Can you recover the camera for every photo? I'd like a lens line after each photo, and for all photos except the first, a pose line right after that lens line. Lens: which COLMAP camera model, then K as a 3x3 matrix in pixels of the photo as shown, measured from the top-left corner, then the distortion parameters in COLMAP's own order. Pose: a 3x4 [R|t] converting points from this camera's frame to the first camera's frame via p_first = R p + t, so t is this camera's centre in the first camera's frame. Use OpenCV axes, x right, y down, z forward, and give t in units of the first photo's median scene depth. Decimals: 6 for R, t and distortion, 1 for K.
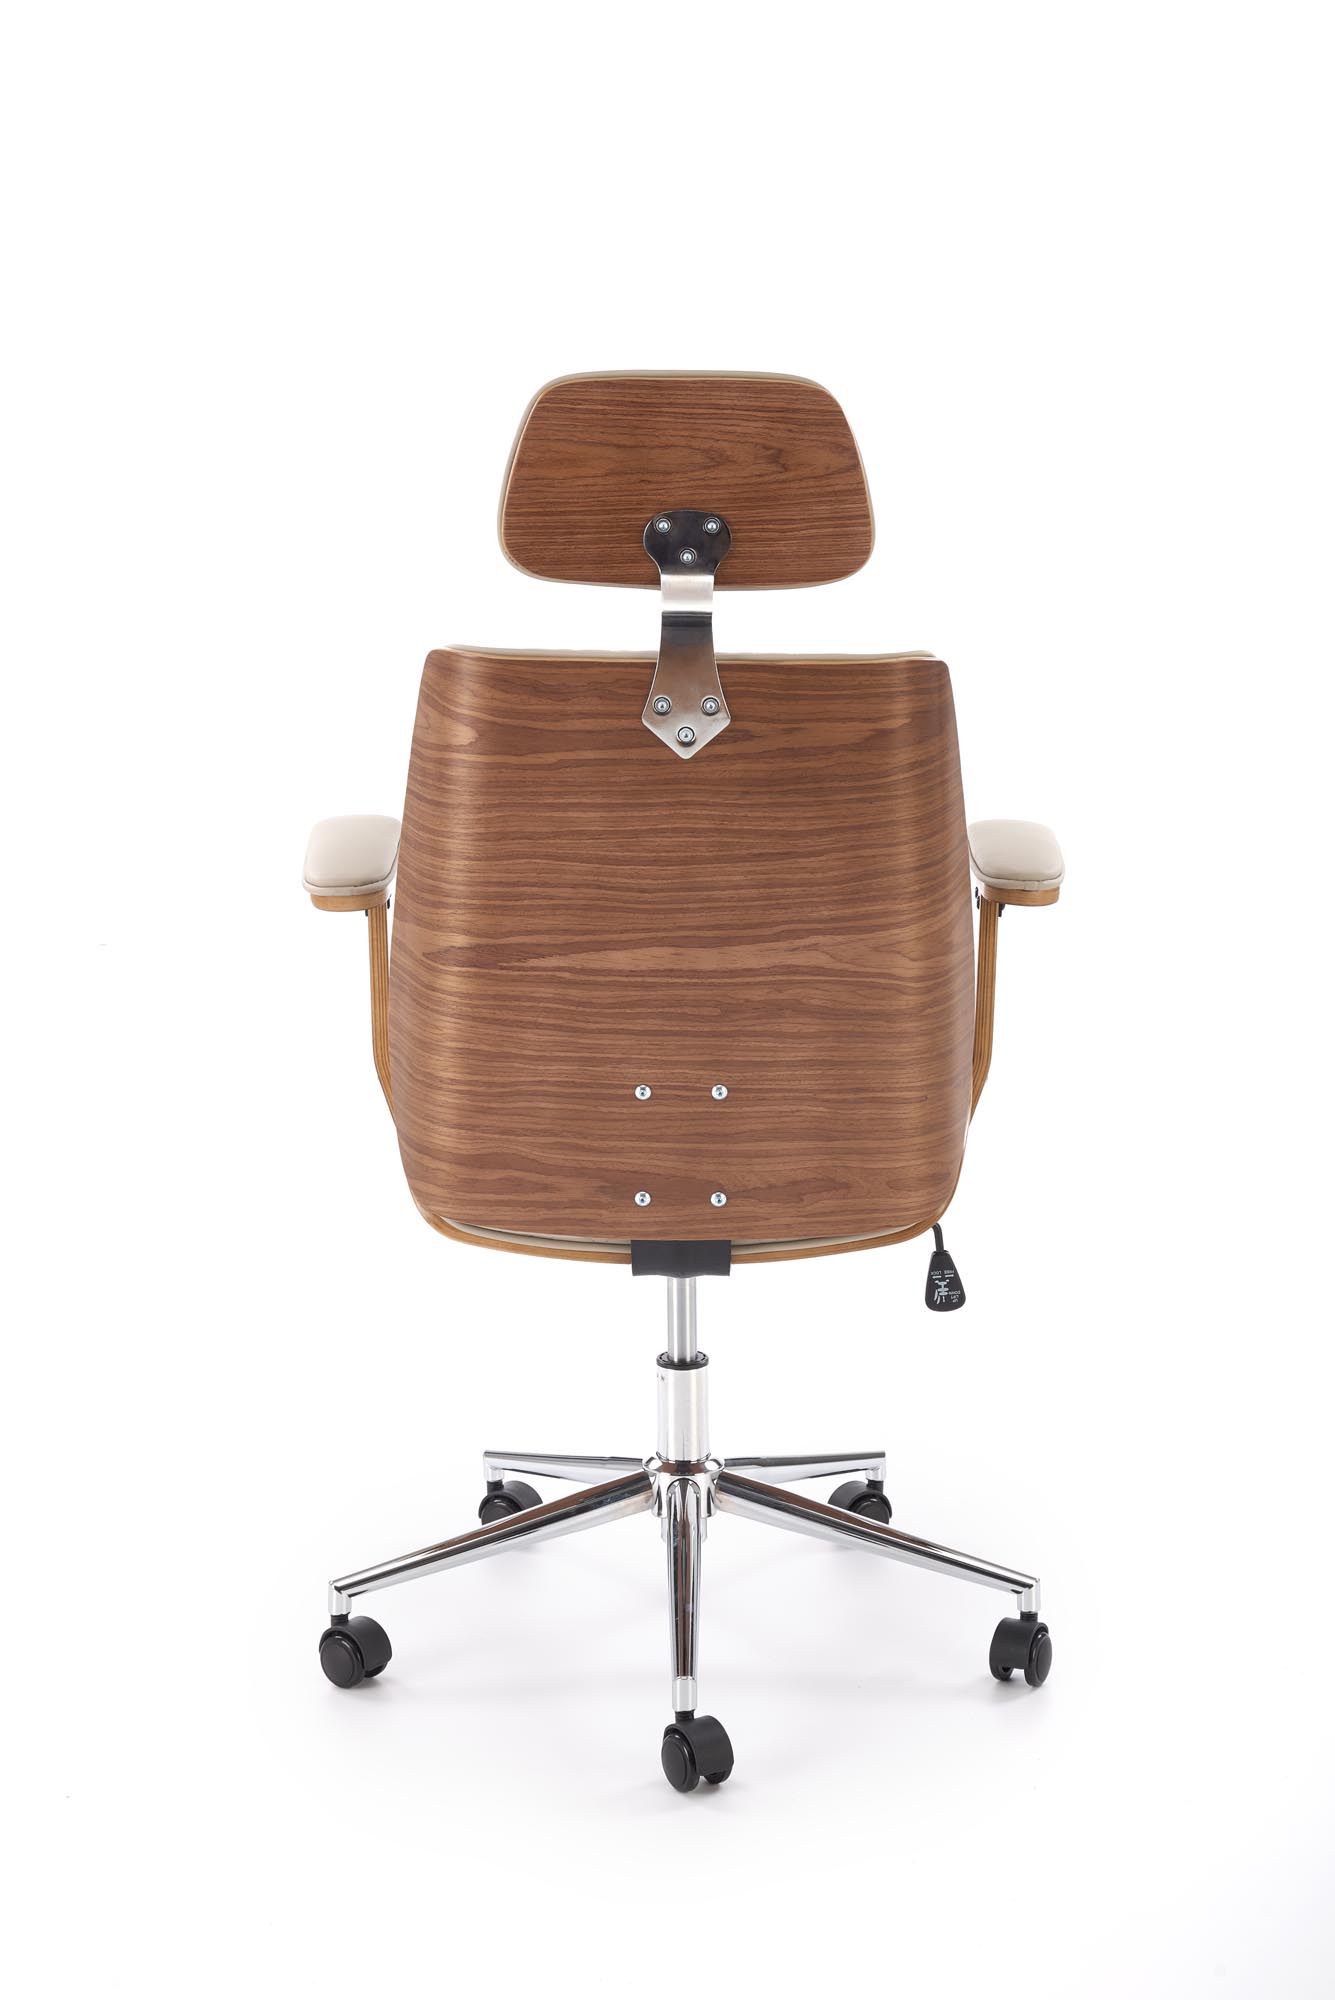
lens RADIAL K [[3599.7, 0, 667.5], [0, 3599.7, 1000.0], [0, 0, 1]] dist [0.018406, -0.007836]
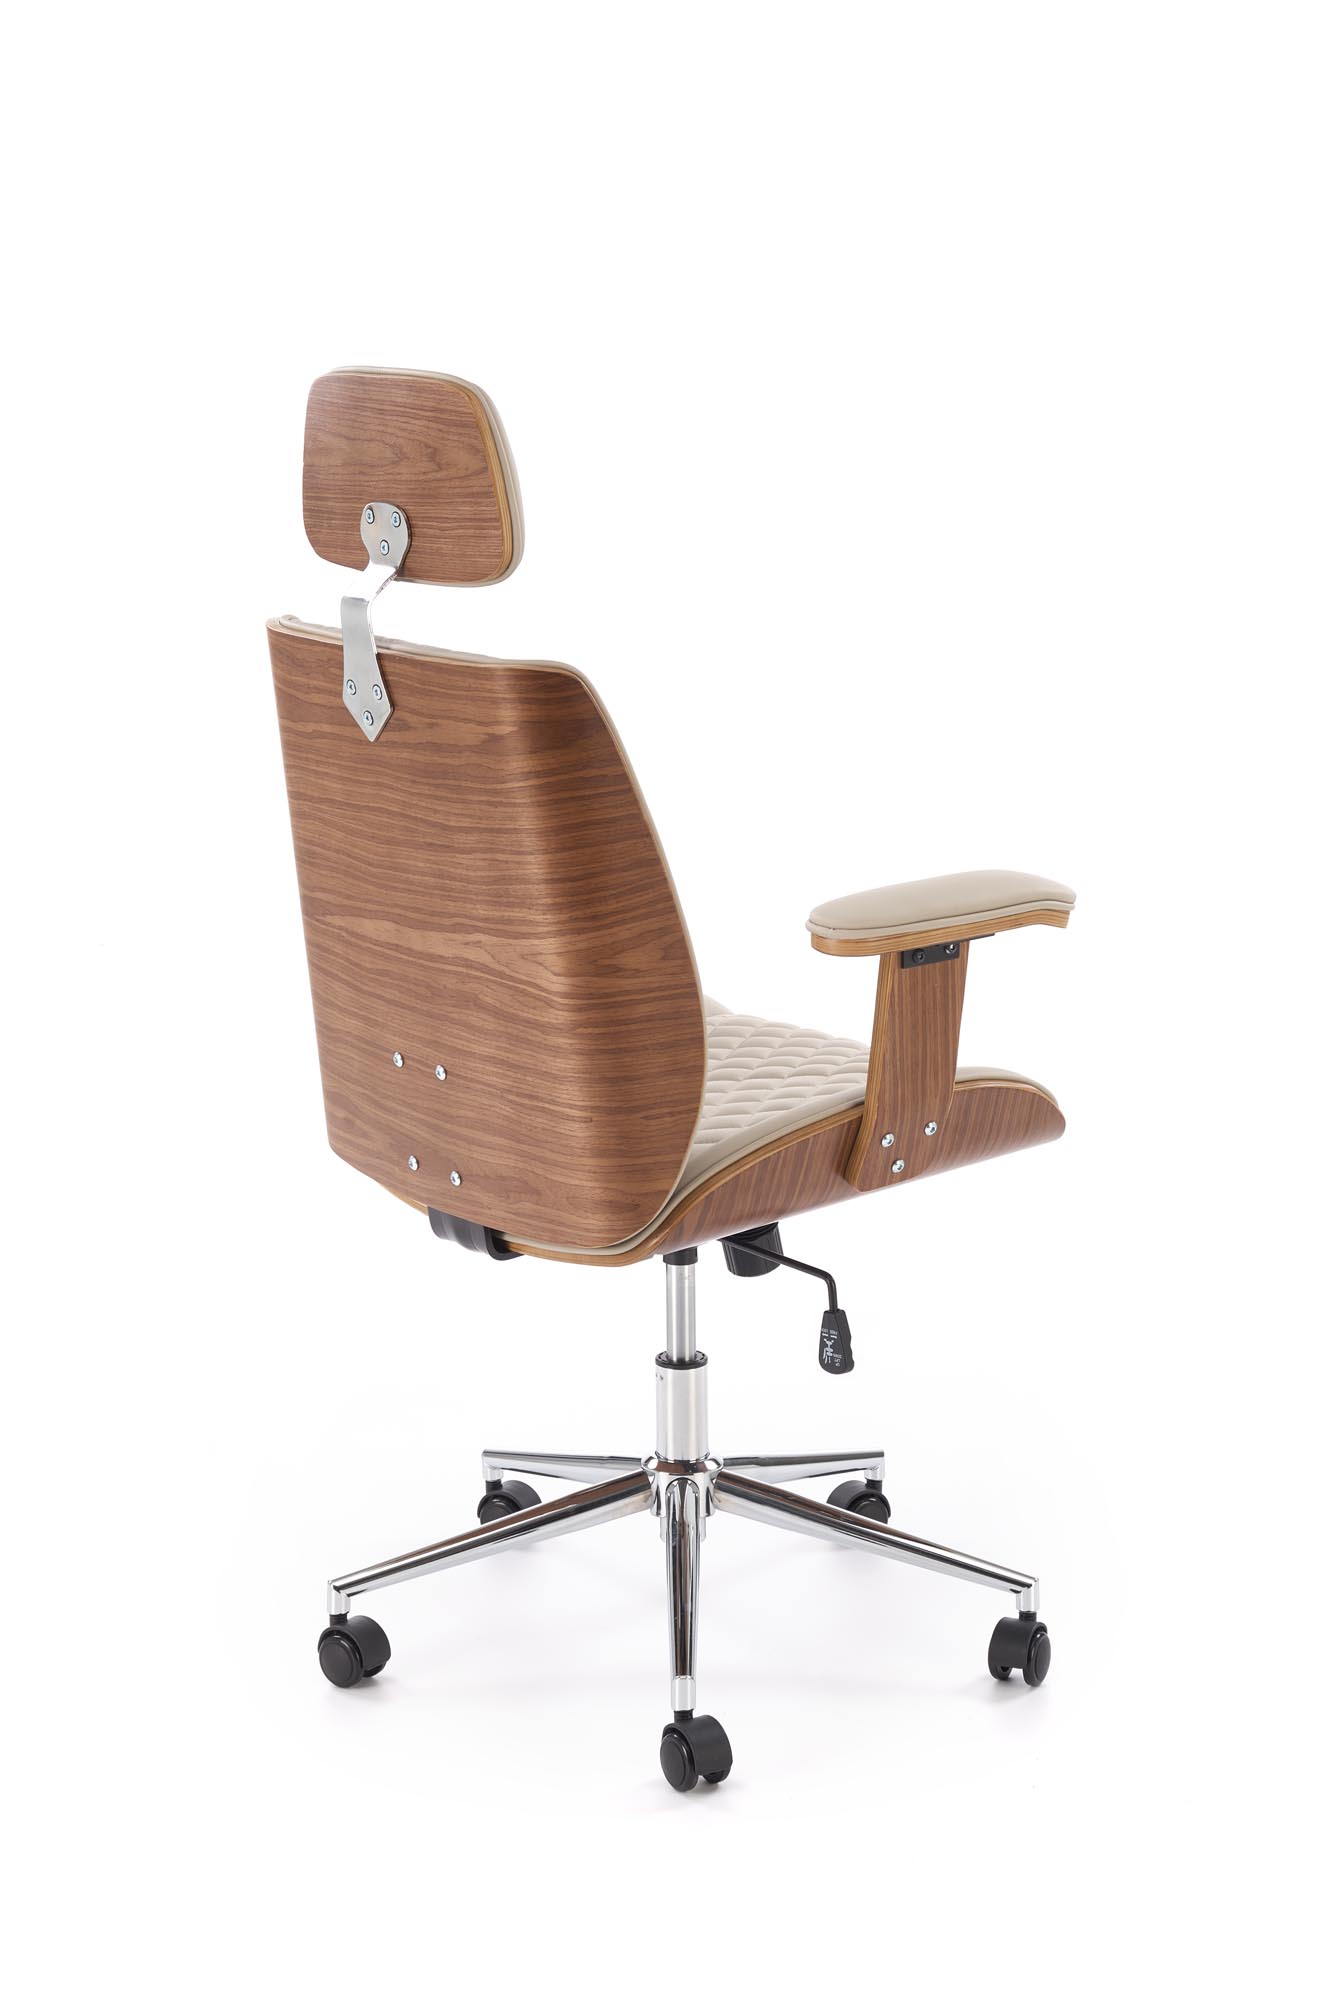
lens RADIAL K [[3599.7, 0, 667.5], [0, 3599.7, 1000.0], [0, 0, 1]] dist [0.018406, -0.007836]
pose [[0.609968, 0.164648, -0.775133, 0.862674], [-0.155692, 0.984011, 0.086498, -0.095429], [0.776981, 0.067921, 0.625849, 0.415134]]
